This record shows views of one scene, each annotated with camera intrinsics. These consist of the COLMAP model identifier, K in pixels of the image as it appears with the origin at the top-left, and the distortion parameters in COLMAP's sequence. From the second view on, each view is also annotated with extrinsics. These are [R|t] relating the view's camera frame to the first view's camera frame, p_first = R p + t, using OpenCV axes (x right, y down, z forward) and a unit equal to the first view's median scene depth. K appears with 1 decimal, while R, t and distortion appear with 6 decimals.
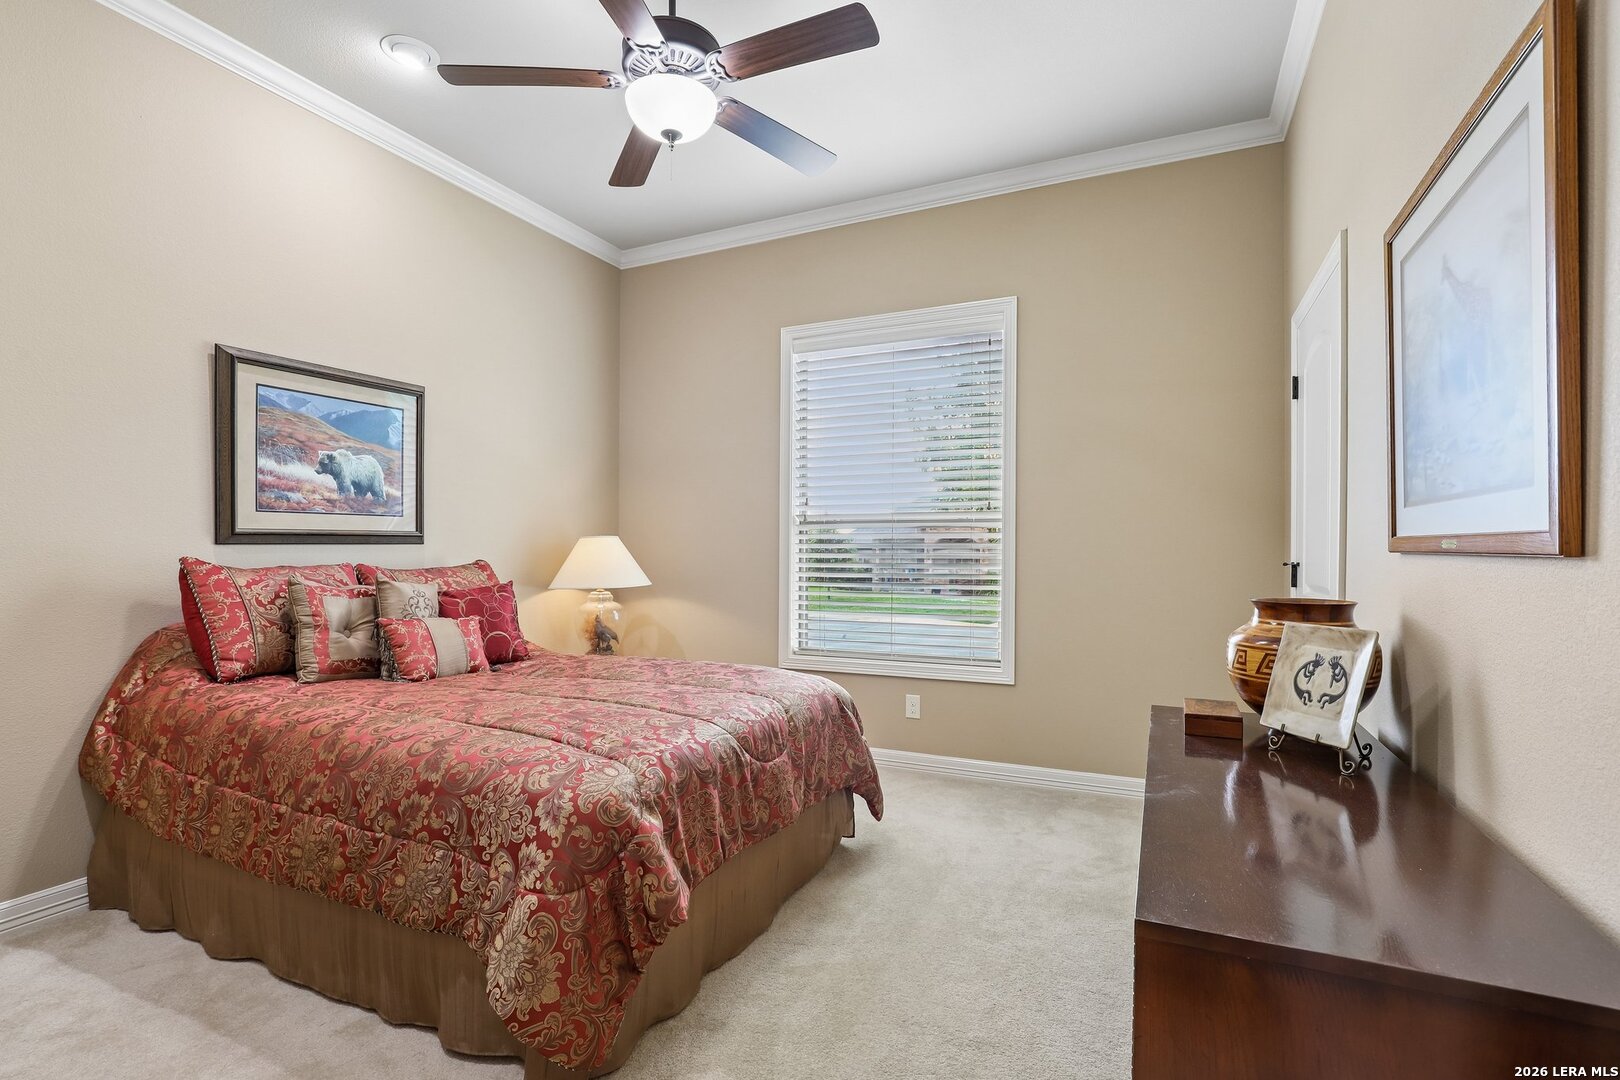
lens RADIAL K [[748.7, 0, 823.0], [0, 748.7, 549.9], [0, 0, 1]] dist [-0.020327, 0.004369]
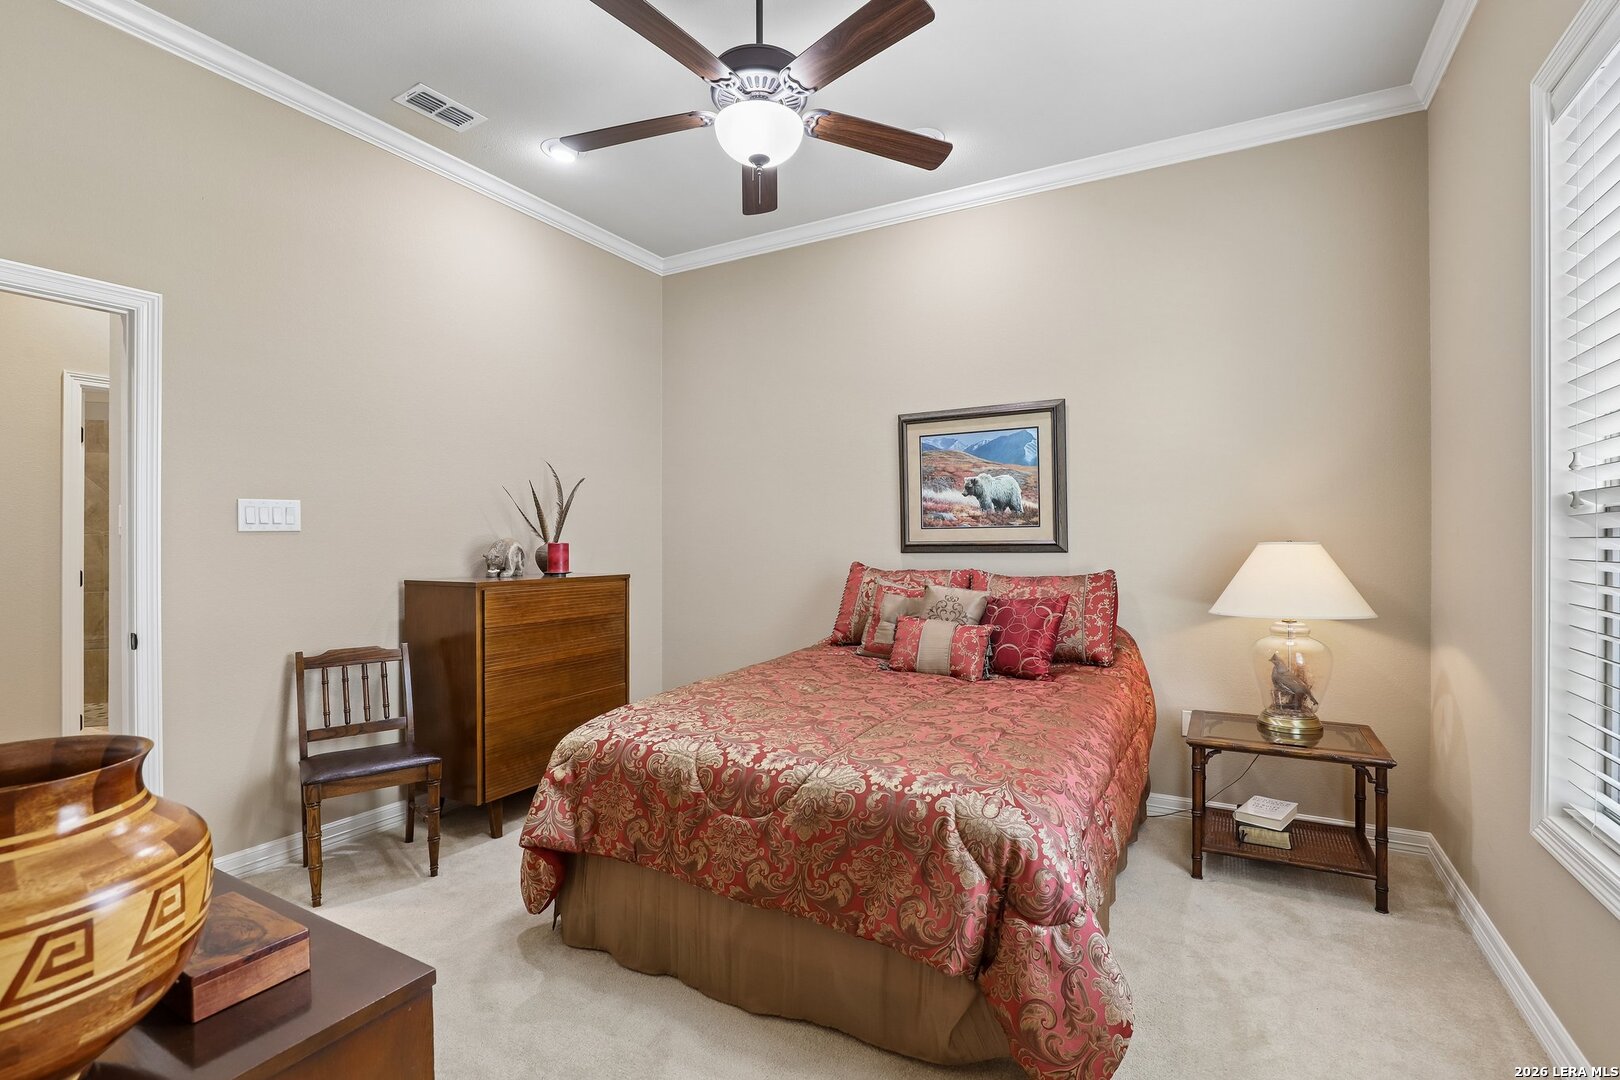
lens RADIAL K [[748.7, 0, 821.7], [0, 748.7, 533.5], [0, 0, 1]] dist [-0.020327, 0.004369]
pose [[-0.084435, -0.009621, -0.996383, 0.579796], [0.000101, 0.999953, -0.009664, -0.027605], [0.996429, -0.000917, -0.084431, 0.856094]]
